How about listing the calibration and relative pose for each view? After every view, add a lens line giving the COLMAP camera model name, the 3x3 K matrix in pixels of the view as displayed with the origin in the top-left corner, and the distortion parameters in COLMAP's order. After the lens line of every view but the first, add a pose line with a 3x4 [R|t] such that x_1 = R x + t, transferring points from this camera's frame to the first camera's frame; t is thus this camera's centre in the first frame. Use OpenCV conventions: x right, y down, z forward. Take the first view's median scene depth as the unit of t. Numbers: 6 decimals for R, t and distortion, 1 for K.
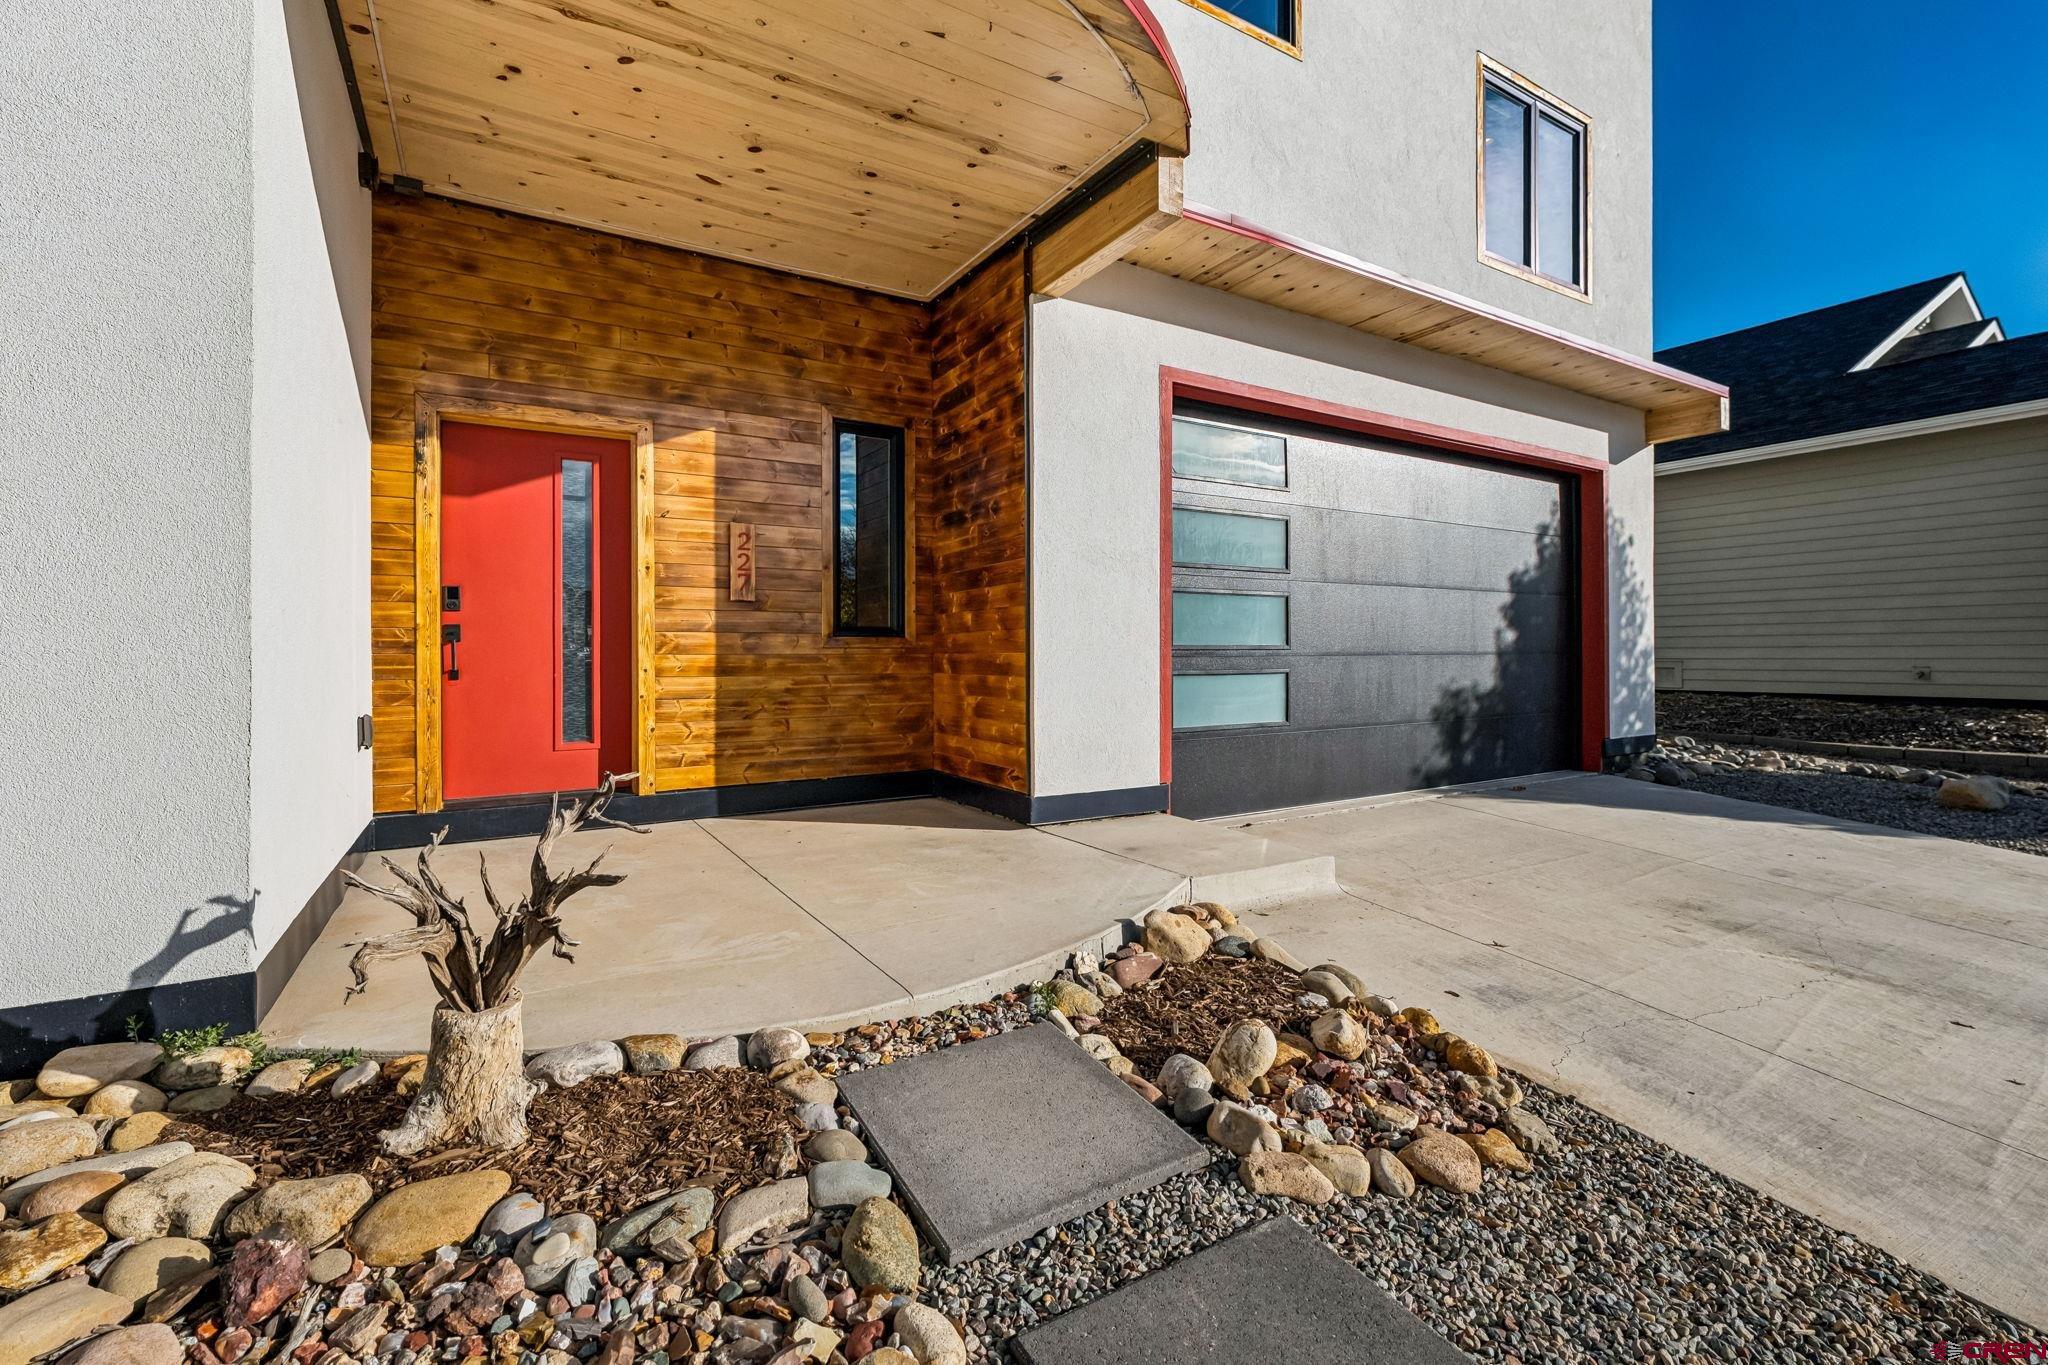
lens RADIAL K [[838.2, 0, 1027.6], [0, 838.2, 651.1], [0, 0, 1]] dist [-0.003059, -0.000739]
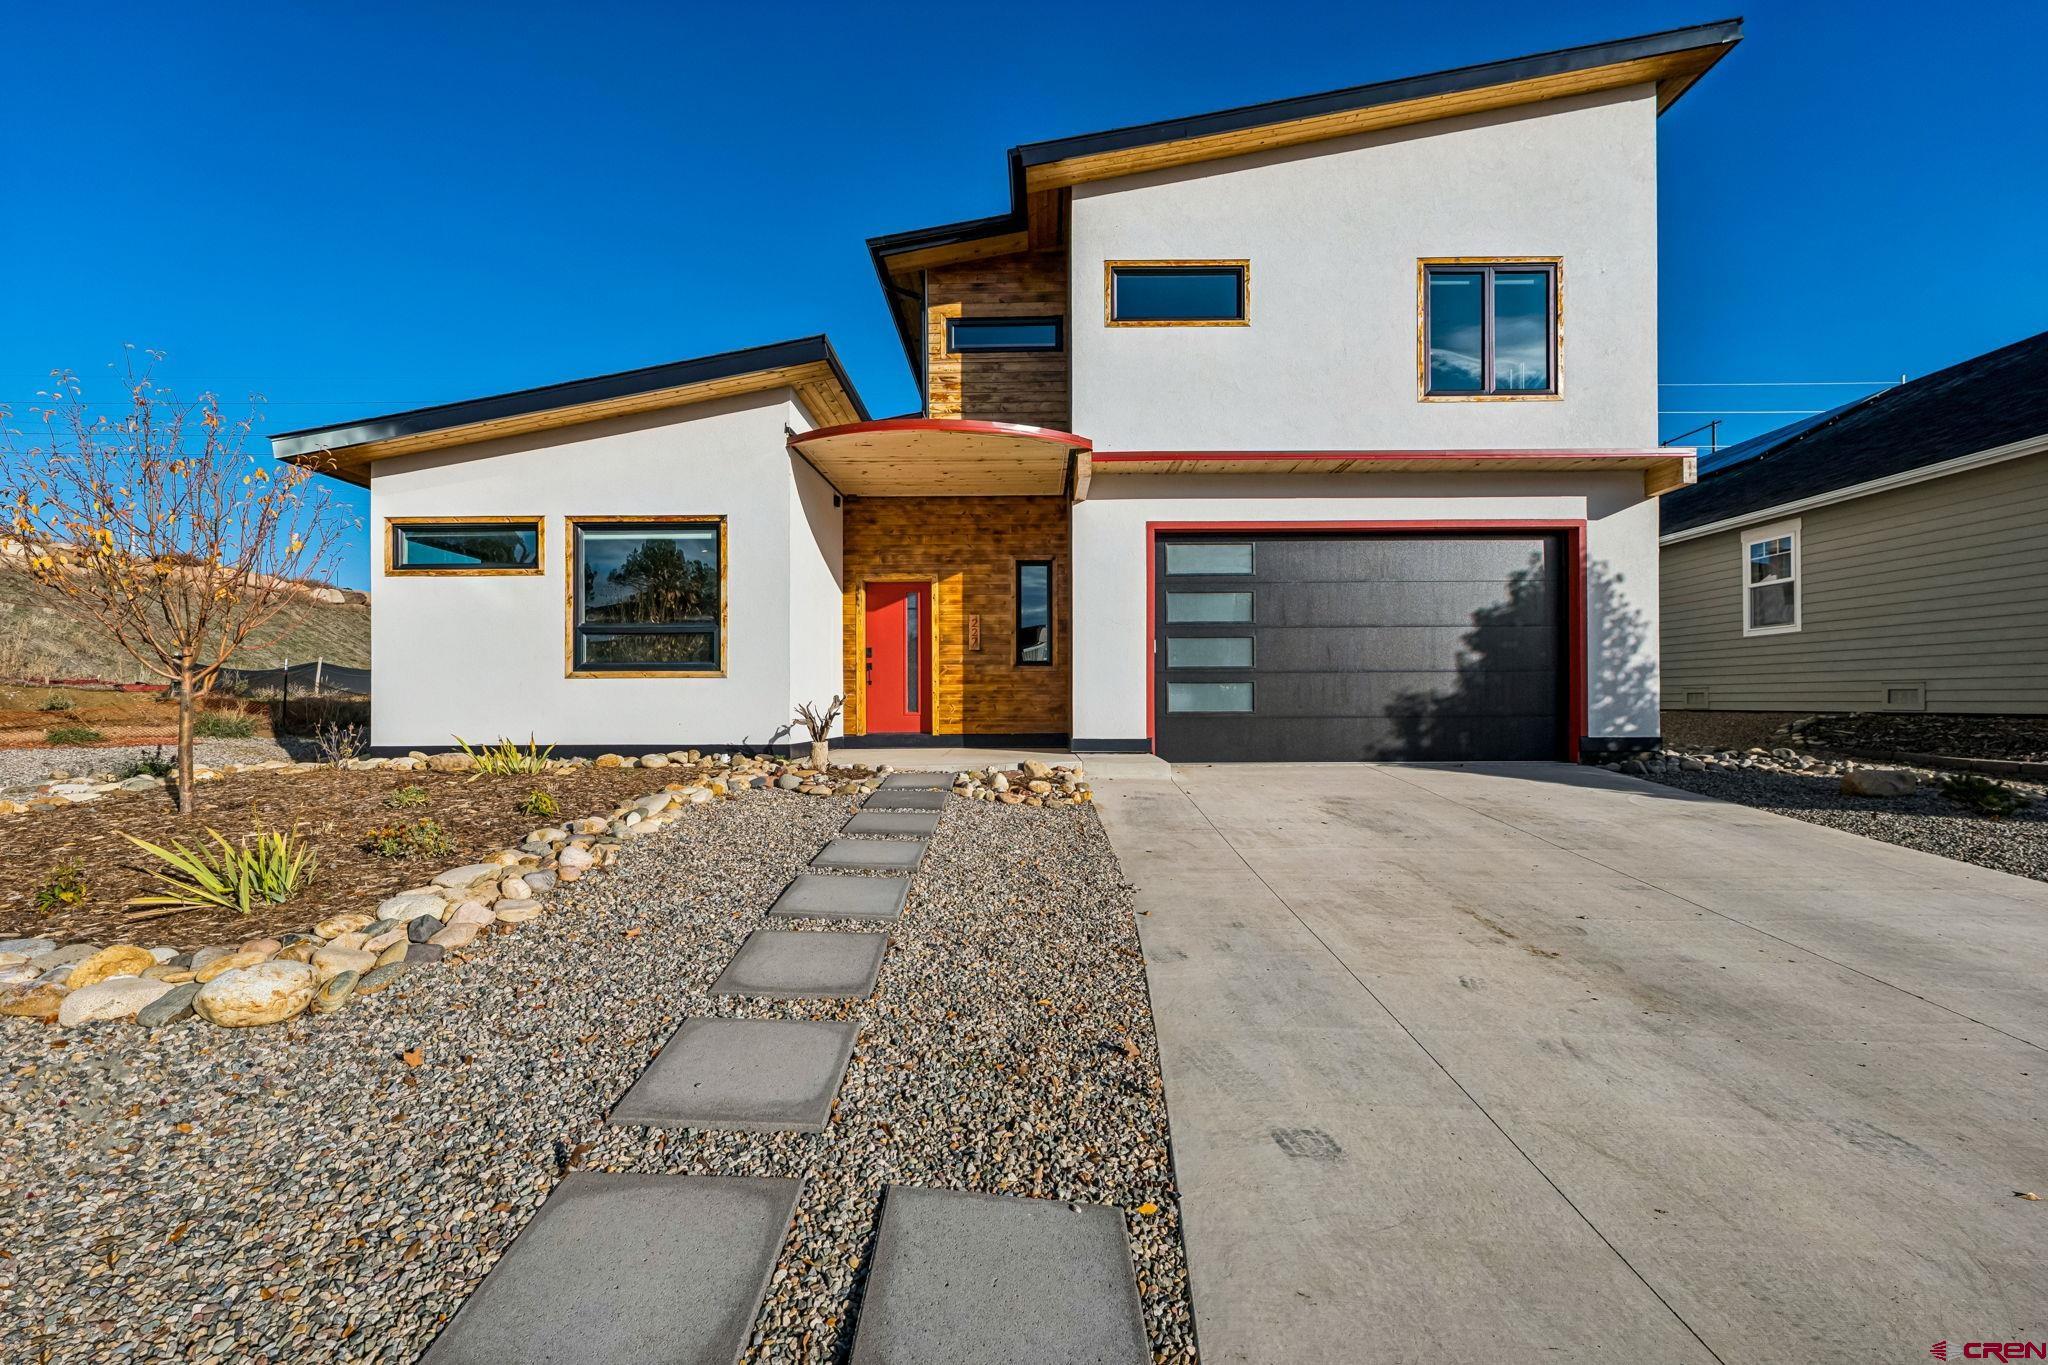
lens RADIAL K [[838.2, 0, 1016.8], [0, 838.2, 694.9], [0, 0, 1]] dist [-0.003059, -0.000739]
pose [[0.831420, -0.004286, -0.555628, 0.944008], [-0.000968, 0.999958, -0.009162, 0.075612], [0.555643, 0.008155, 0.831381, -0.739824]]
